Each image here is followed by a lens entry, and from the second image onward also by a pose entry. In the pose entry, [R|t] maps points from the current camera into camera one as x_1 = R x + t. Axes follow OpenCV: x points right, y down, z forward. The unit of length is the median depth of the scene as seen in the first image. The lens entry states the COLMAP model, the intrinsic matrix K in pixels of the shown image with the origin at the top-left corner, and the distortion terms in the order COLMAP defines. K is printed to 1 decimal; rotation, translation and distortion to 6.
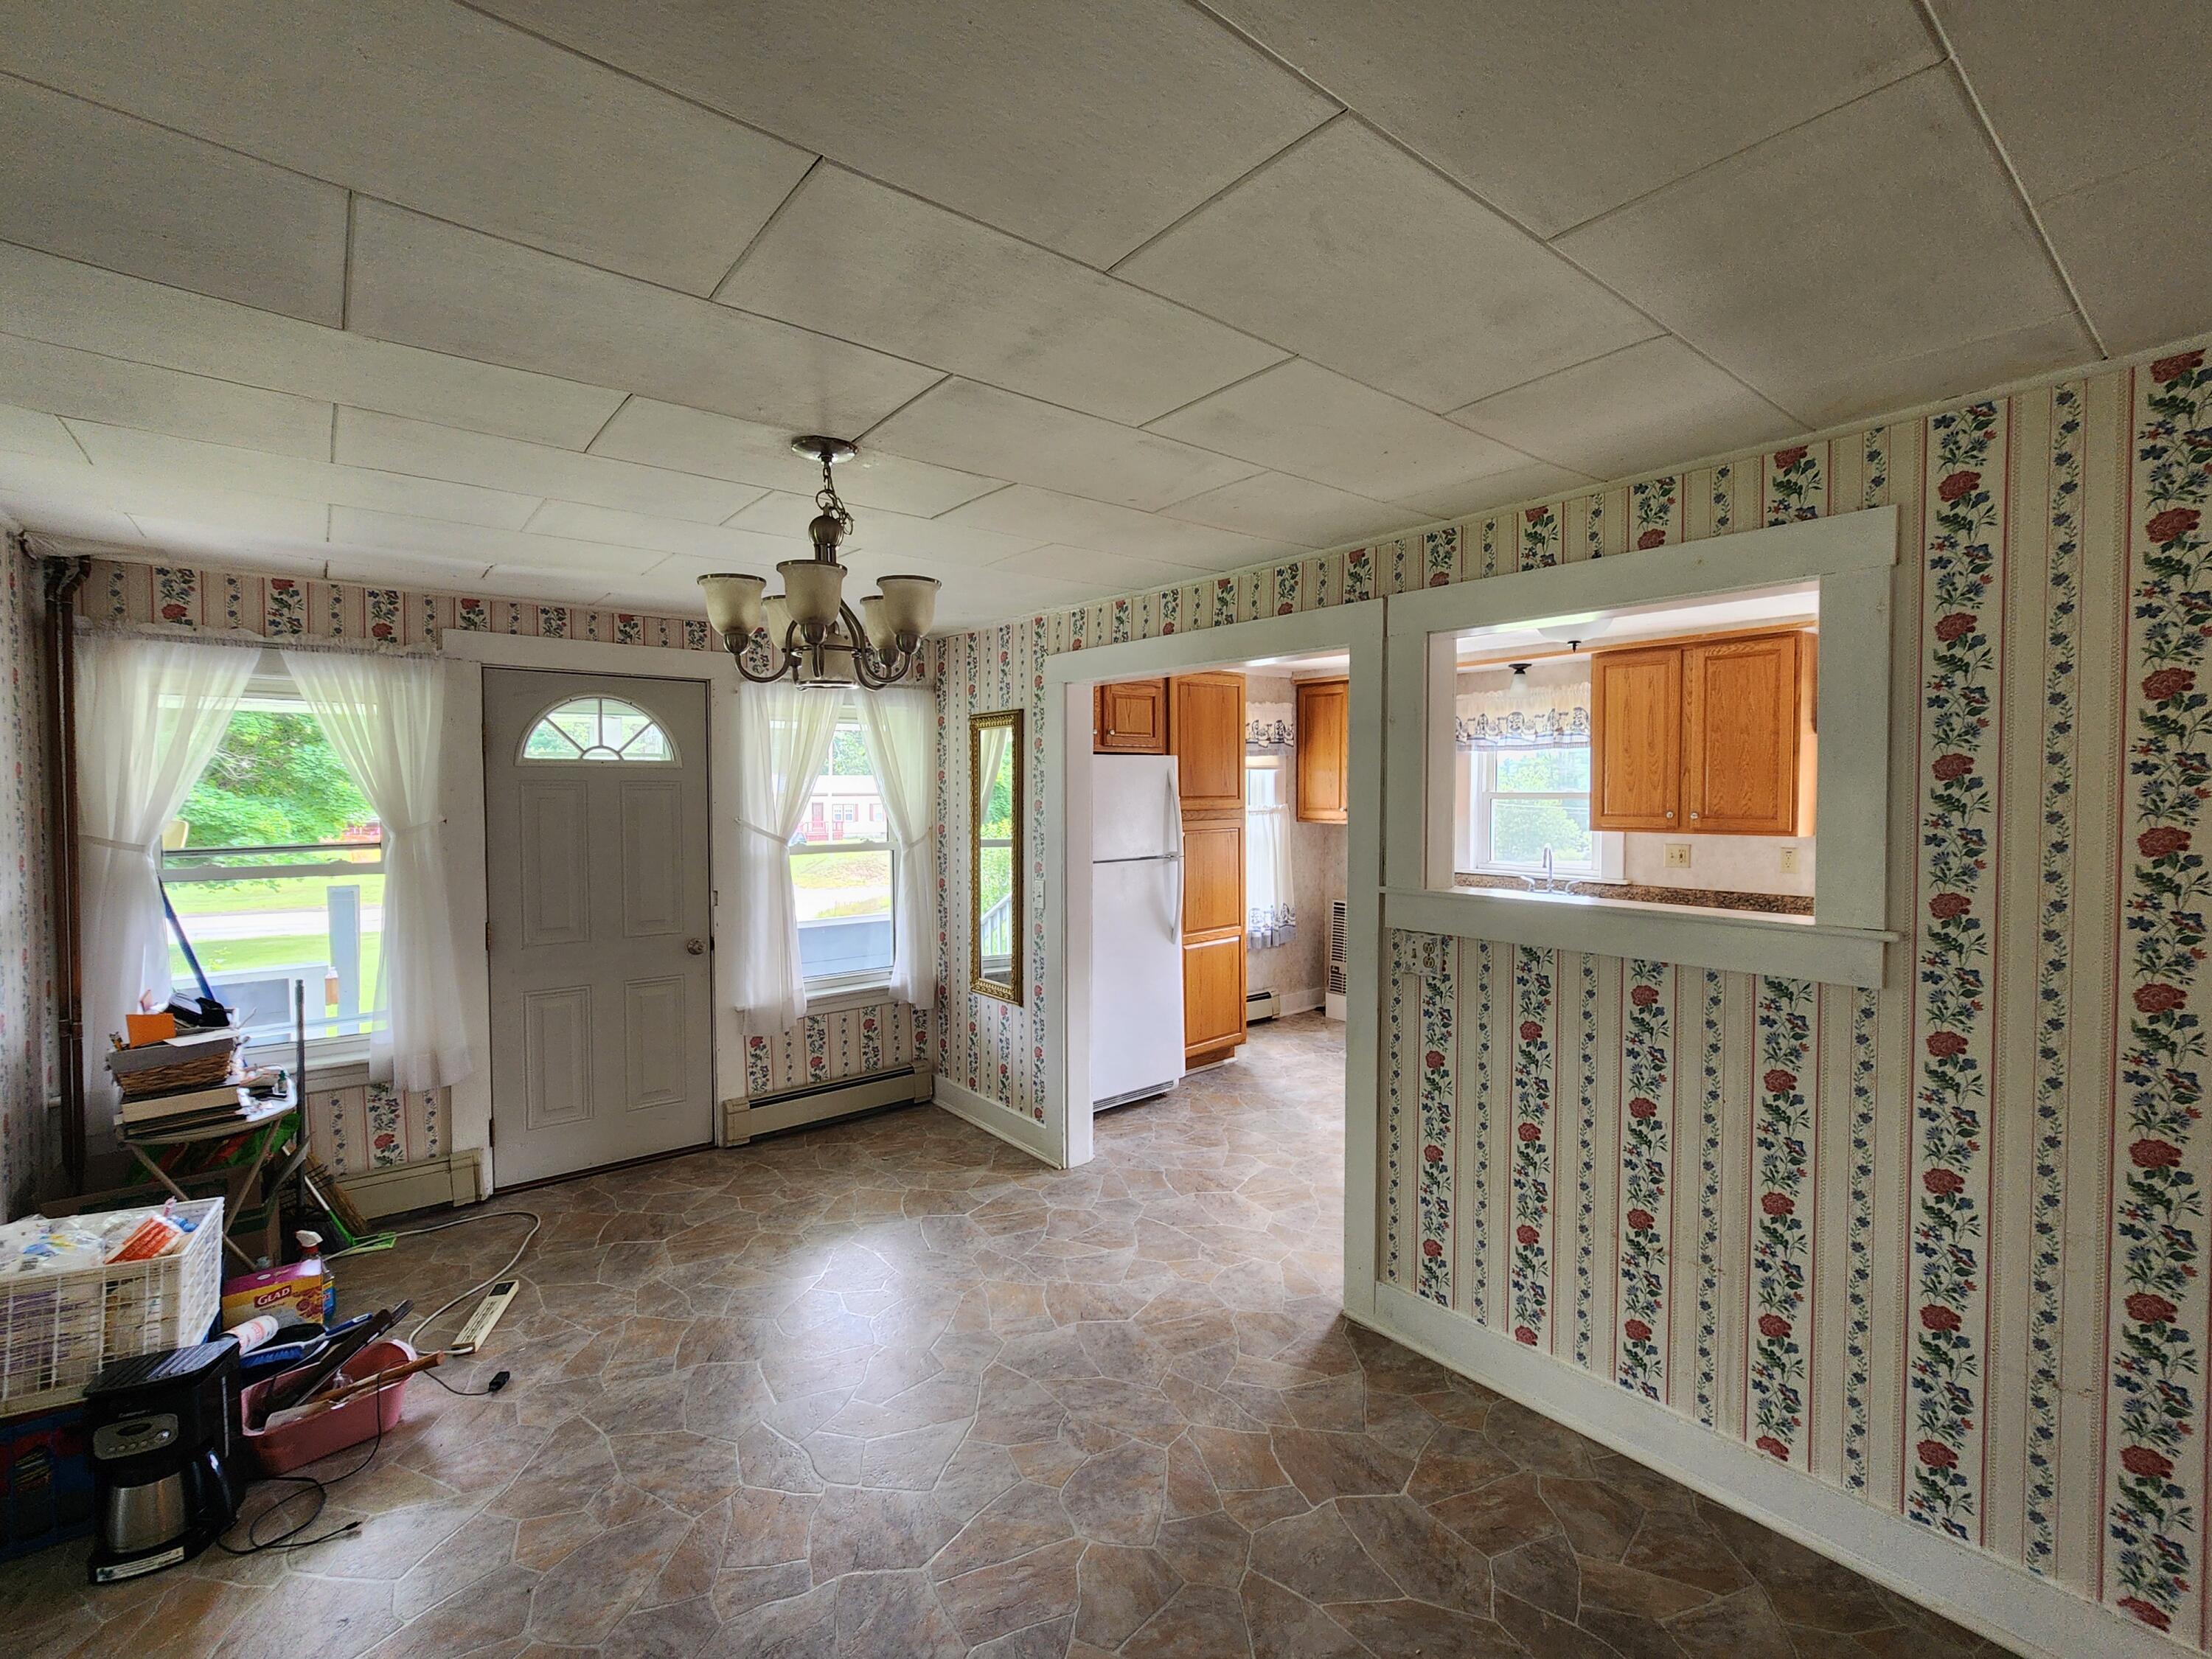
lens RADIAL K [[982.1, 0, 1094.1], [0, 982.1, 829.9], [0, 0, 1]] dist [0.003465, 0.000050]
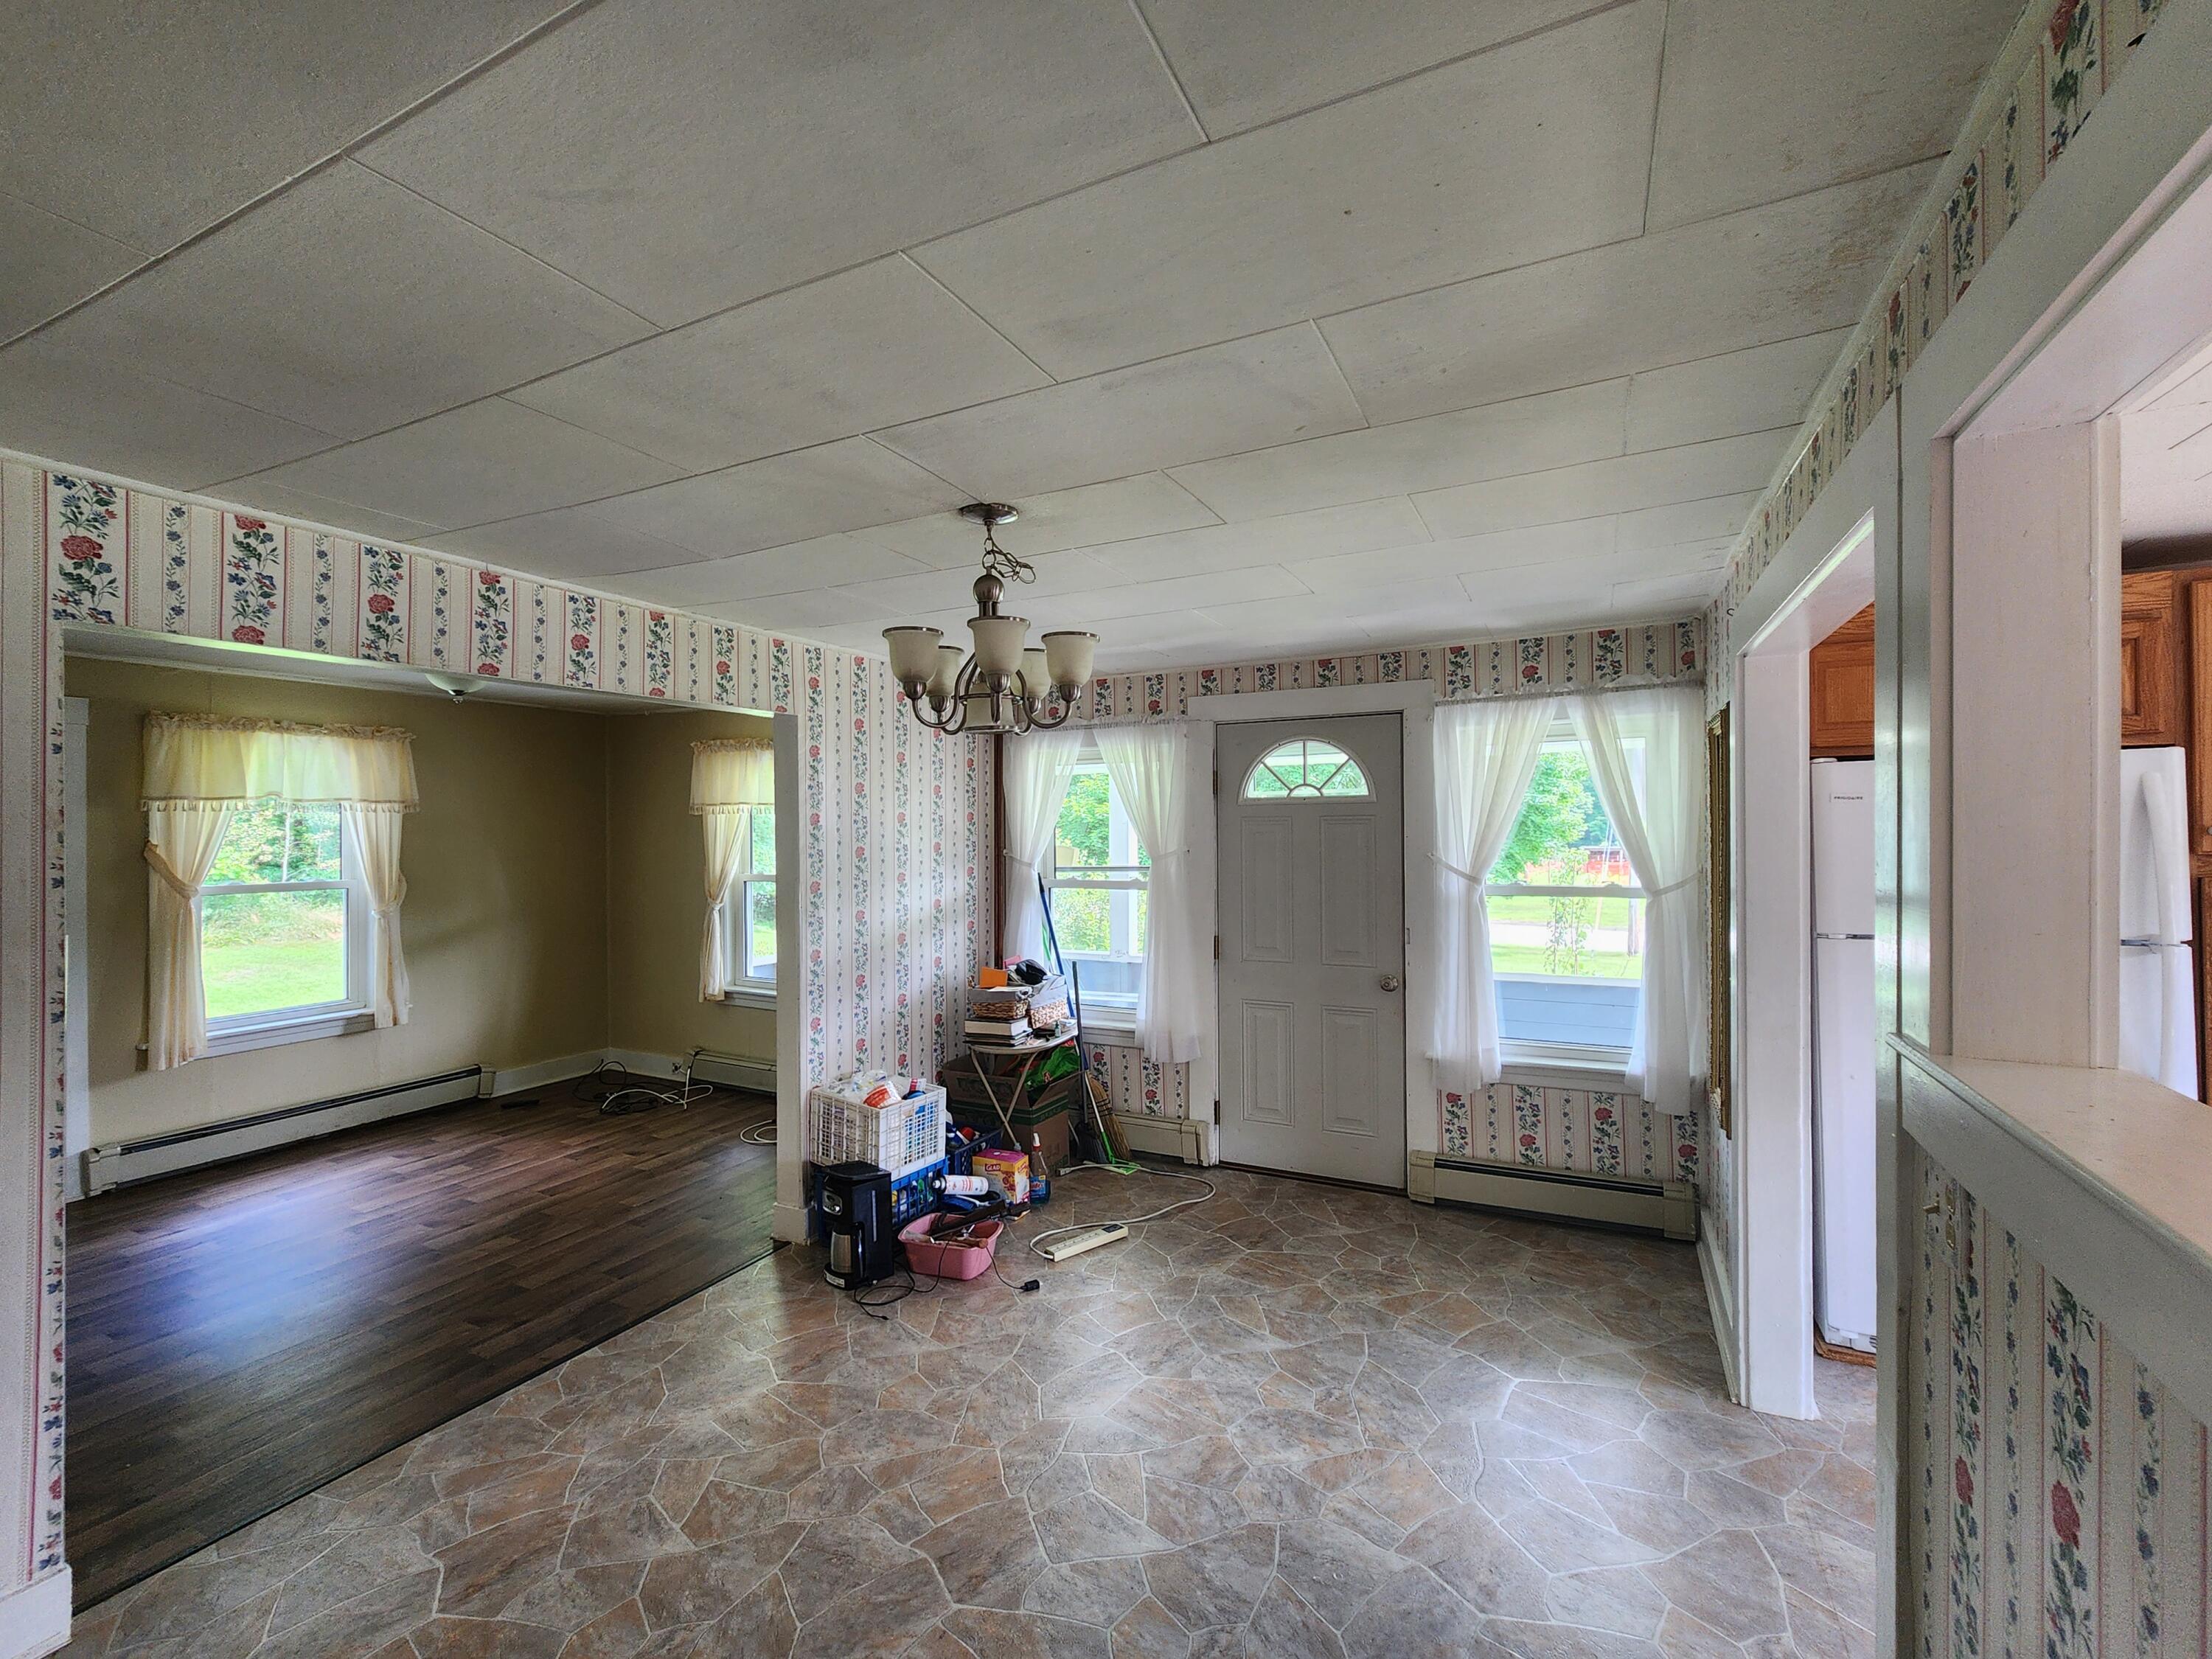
lens RADIAL K [[982.1, 0, 1089.5], [0, 982.1, 826.4], [0, 0, 1]] dist [0.003465, 0.000050]
pose [[0.412344, -0.006688, -0.911004, 0.380624], [-0.027307, 0.999433, -0.019697, -0.010257], [0.910619, 0.032999, 0.411928, 0.329764]]
